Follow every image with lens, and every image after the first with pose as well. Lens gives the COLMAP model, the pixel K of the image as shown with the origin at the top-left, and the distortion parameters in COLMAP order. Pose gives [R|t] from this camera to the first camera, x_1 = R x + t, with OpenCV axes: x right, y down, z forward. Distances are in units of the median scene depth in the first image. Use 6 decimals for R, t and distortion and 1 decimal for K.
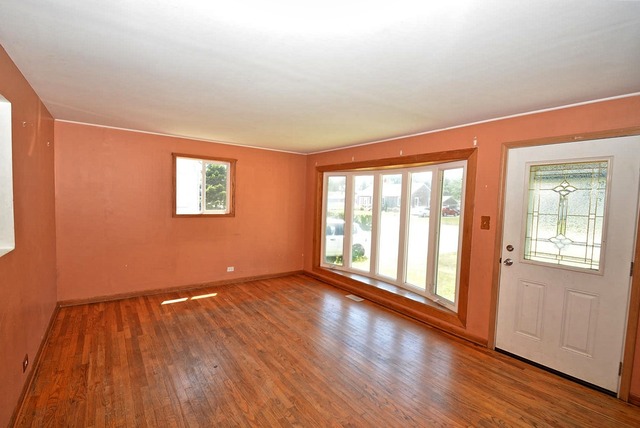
lens RADIAL K [[291.2, 0, 307.8], [0, 291.2, 217.0], [0, 0, 1]] dist [-0.000523, -0.014102]
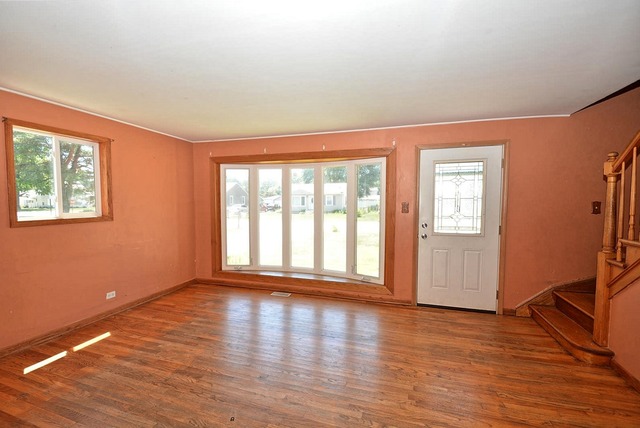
lens RADIAL K [[286.1, 0, 308.2], [0, 286.1, 217.2], [0, 0, 1]] dist [-0.018053, -0.000396]
pose [[0.798913, -0.064419, 0.597987, -0.347368], [0.060574, 0.997810, 0.026563, 0.001662], [-0.598389, 0.015001, 0.801065, 0.194552]]
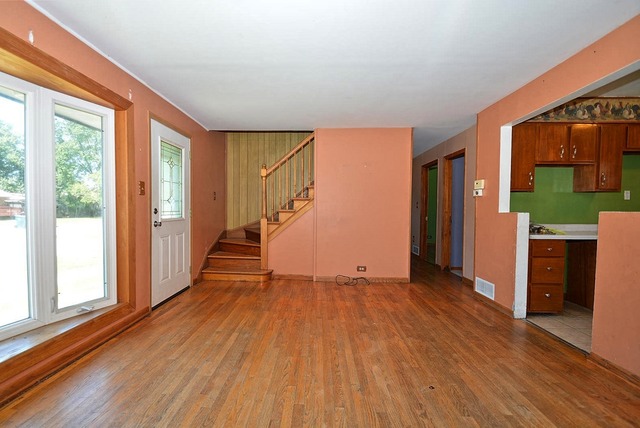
lens RADIAL K [[286.1, 0, 308.2], [0, 286.1, 217.2], [0, 0, 1]] dist [-0.018053, -0.000396]
pose [[-0.801483, -0.052273, 0.595729, -0.290500], [0.006187, 0.995394, 0.095665, 0.021403], [-0.597986, 0.080360, -0.797468, 1.059892]]
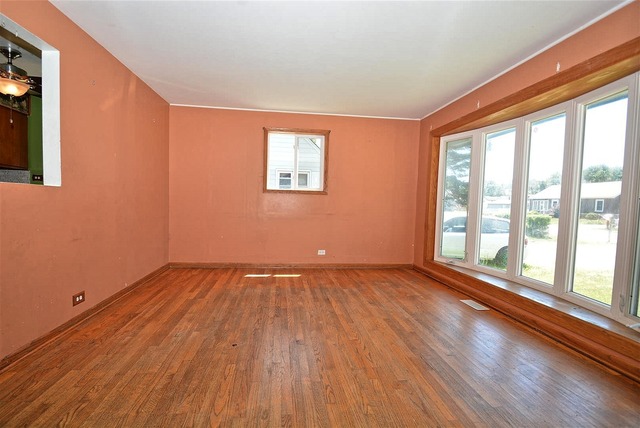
lens RADIAL K [[282.3, 0, 306.6], [0, 282.3, 217.7], [0, 0, 1]] dist [0.001356, -0.012346]
pose [[0.874427, 0.018274, -0.484813, 0.145705], [-0.028175, 0.999517, -0.013142, 0.103080], [0.484338, 0.025151, 0.874519, 0.251049]]
